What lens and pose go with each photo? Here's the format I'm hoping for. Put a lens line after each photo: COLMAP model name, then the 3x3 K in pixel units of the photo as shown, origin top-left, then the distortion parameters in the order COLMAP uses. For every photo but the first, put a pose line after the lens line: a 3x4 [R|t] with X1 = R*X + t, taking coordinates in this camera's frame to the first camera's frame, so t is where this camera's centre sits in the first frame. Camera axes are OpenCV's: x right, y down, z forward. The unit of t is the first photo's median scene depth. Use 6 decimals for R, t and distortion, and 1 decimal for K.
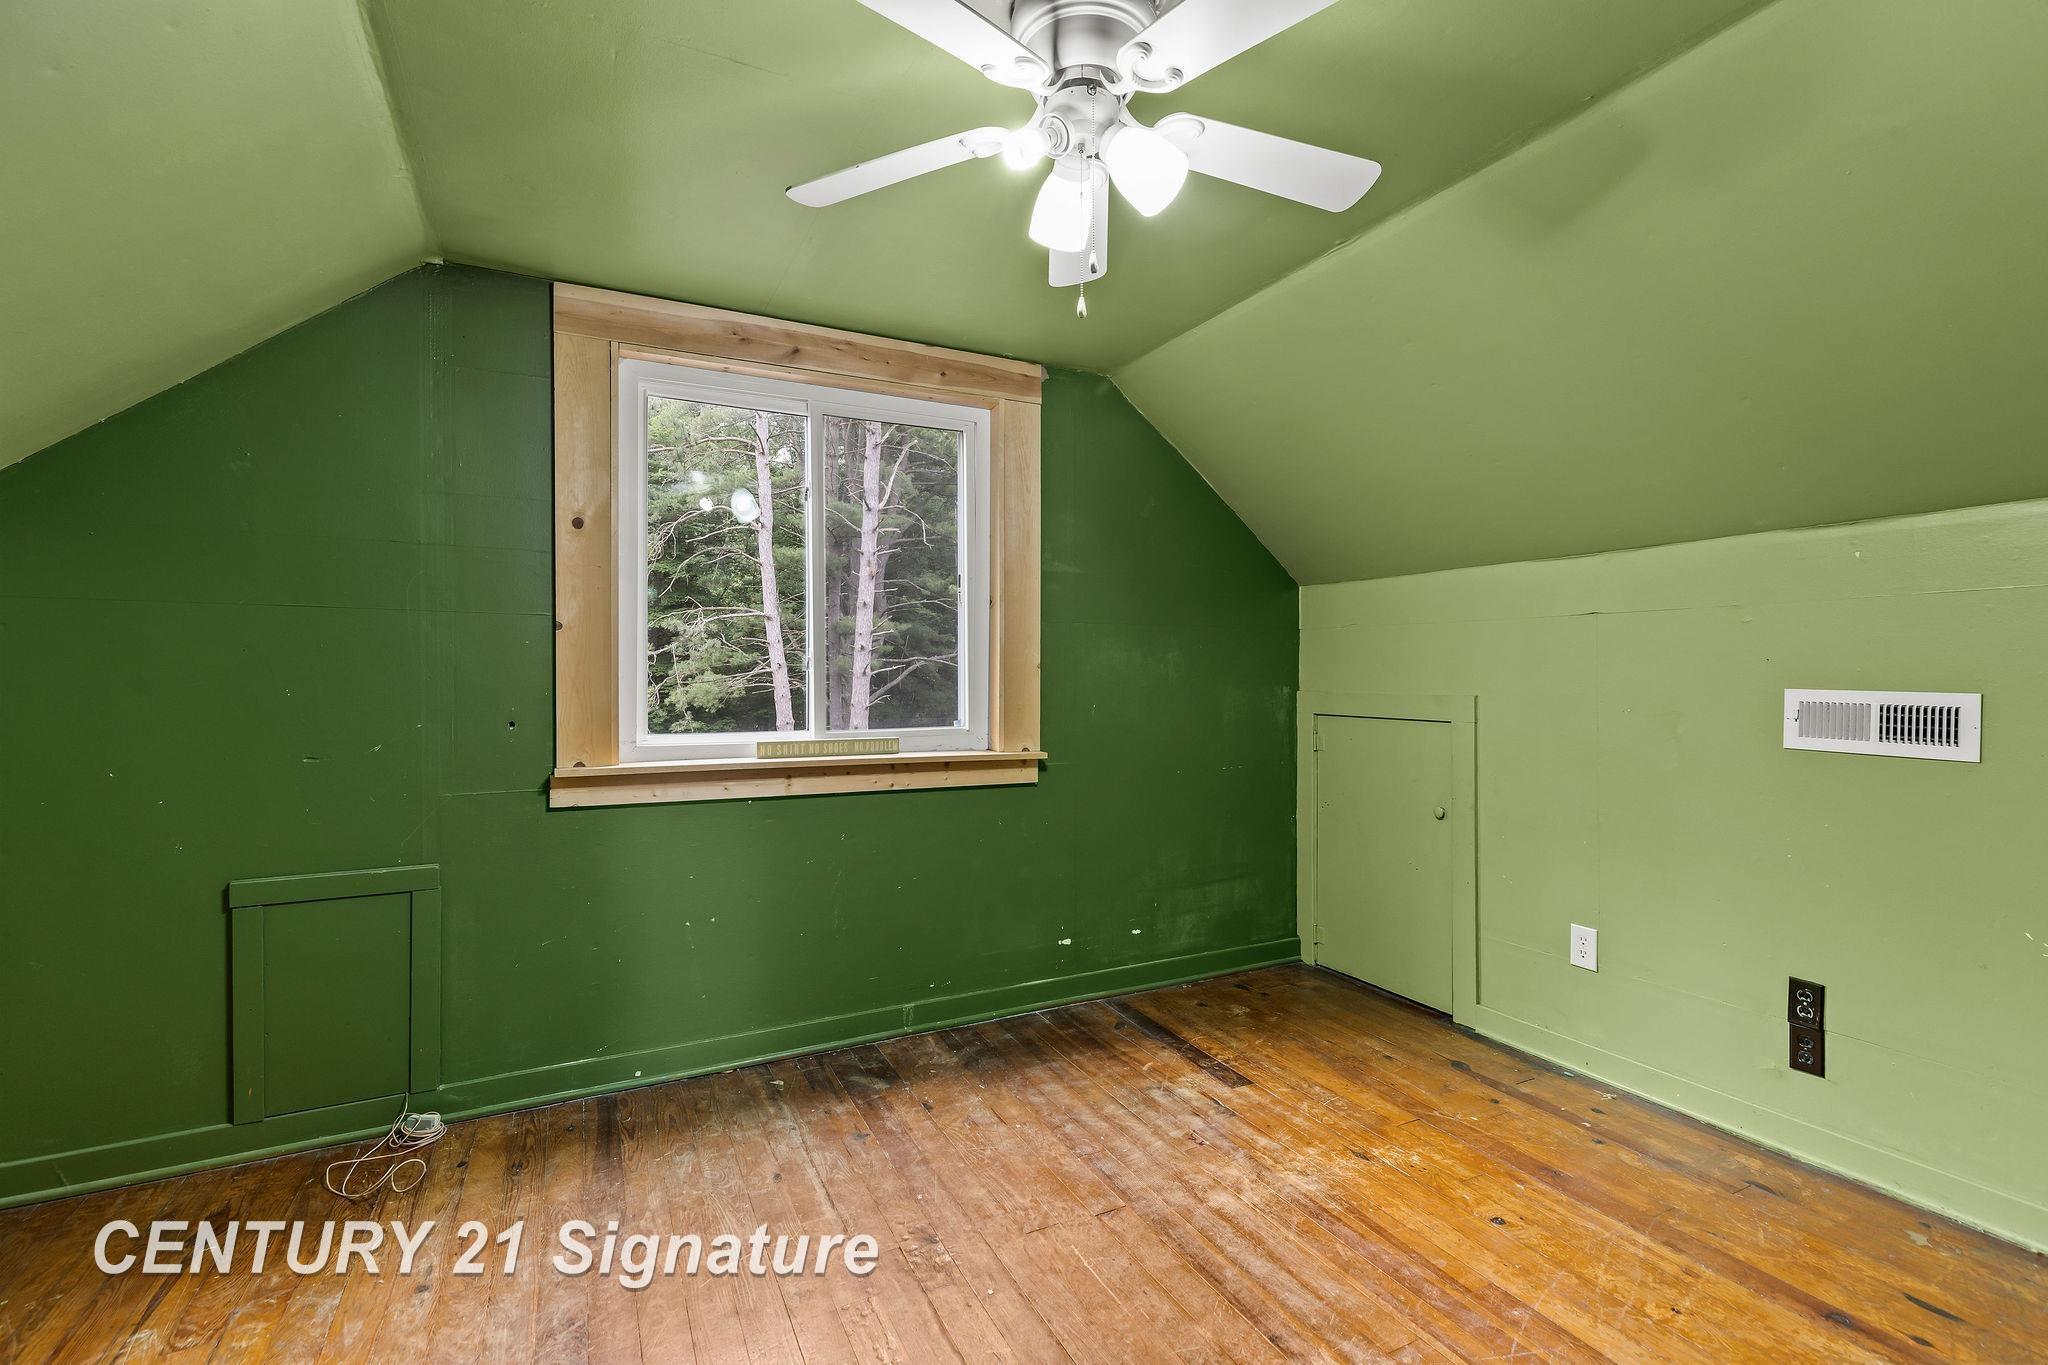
lens RADIAL K [[941.7, 0, 1032.5], [0, 941.7, 685.2], [0, 0, 1]] dist [0.008053, -0.000360]
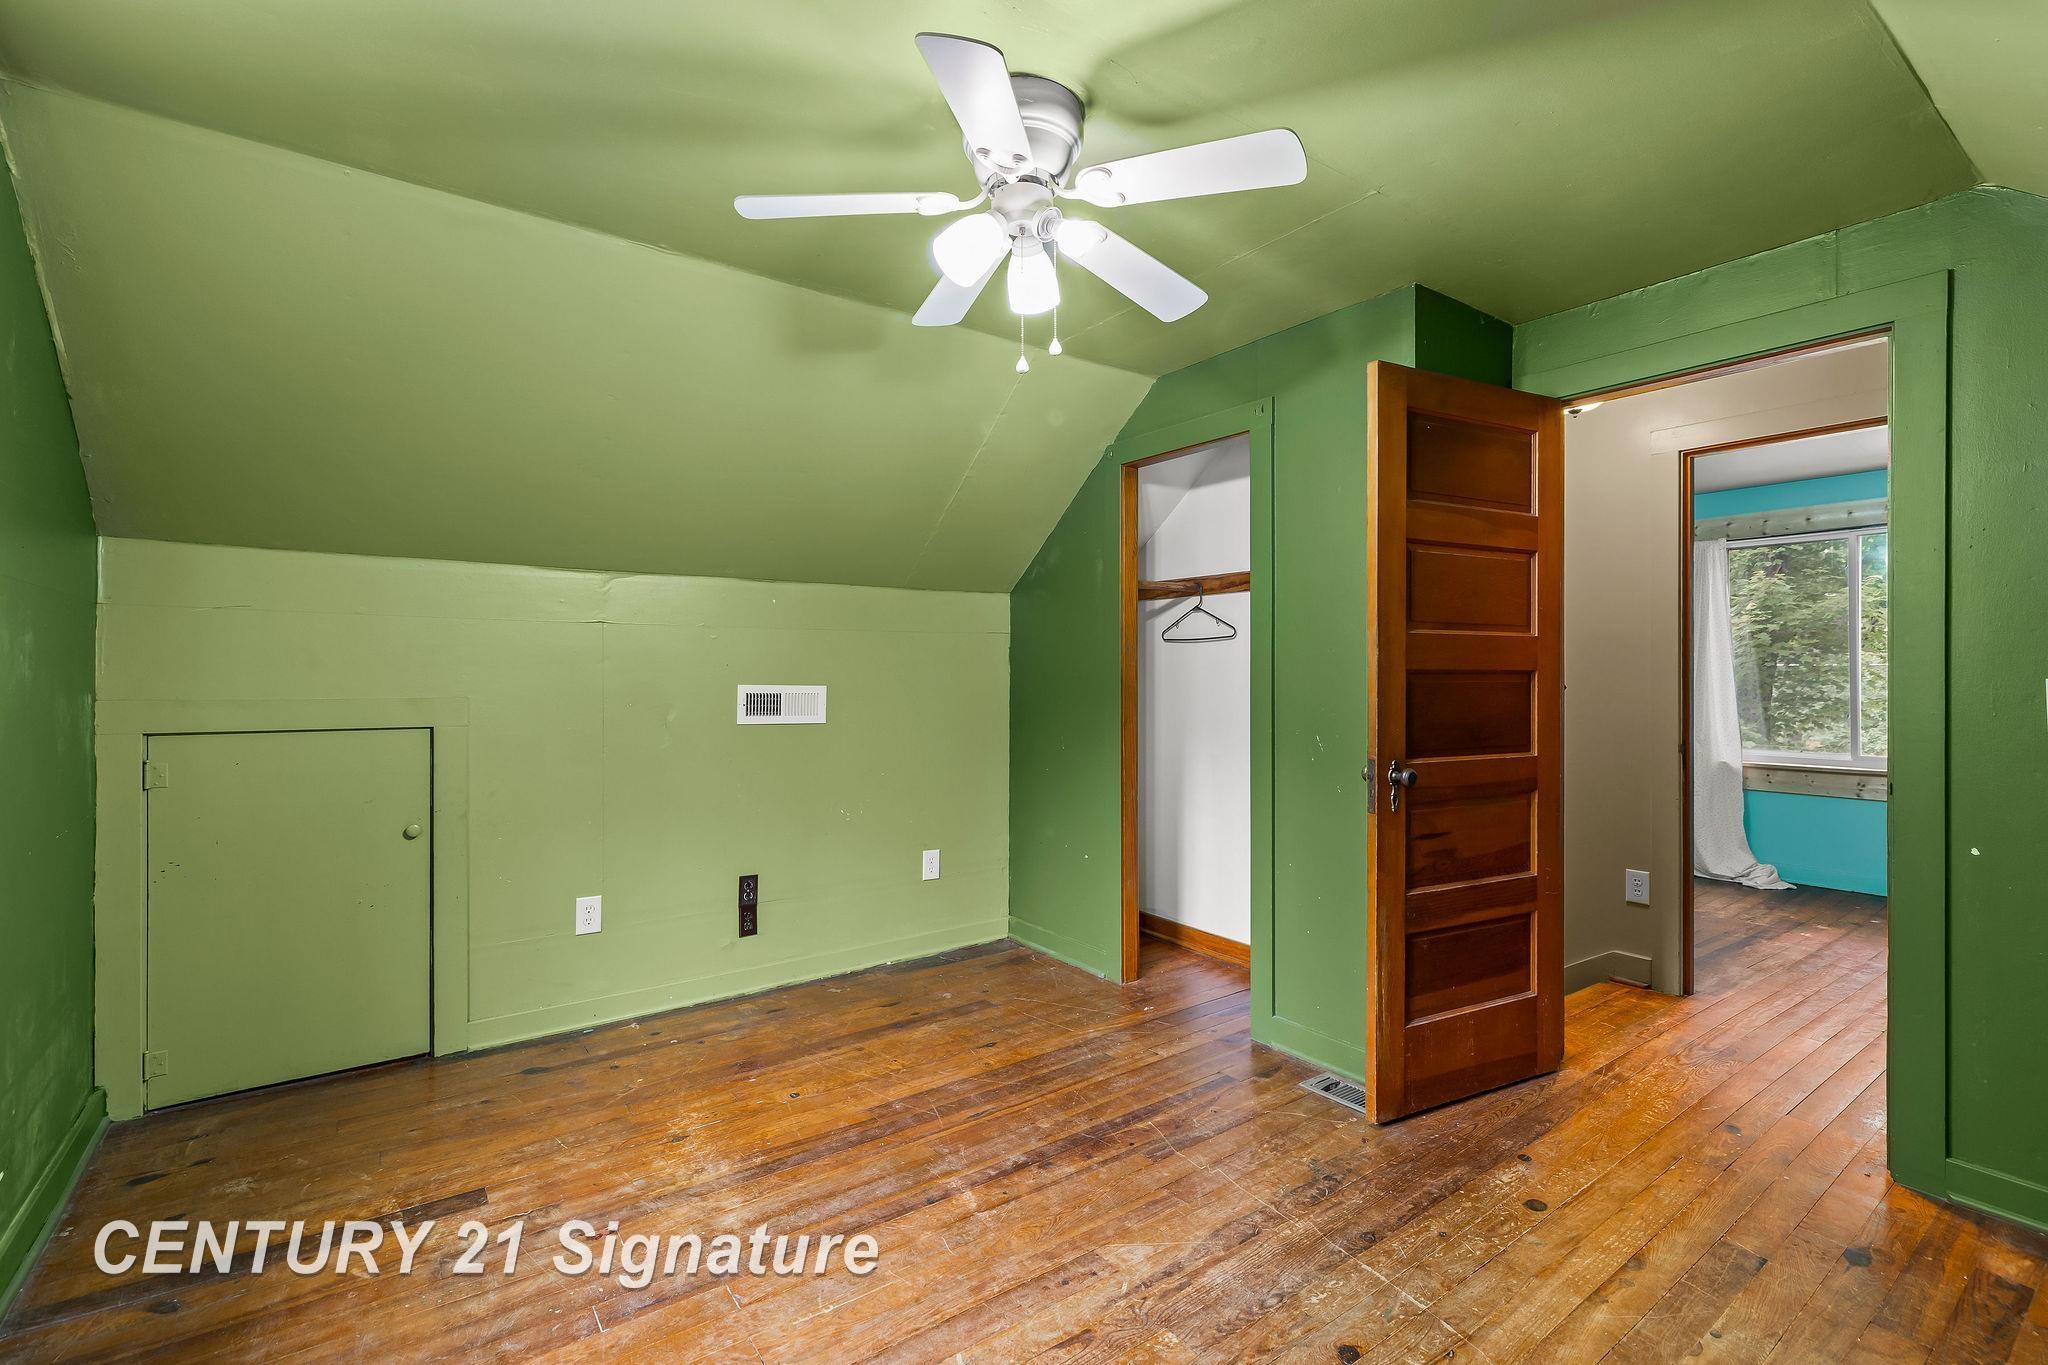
lens RADIAL K [[941.7, 0, 1033.1], [0, 941.7, 675.2], [0, 0, 1]] dist [0.008053, -0.000360]
pose [[-0.181449, -0.000873, 0.983400, -0.754693], [0.010930, 0.999936, 0.002905, -0.010430], [-0.983340, 0.011276, -0.181428, 0.811823]]
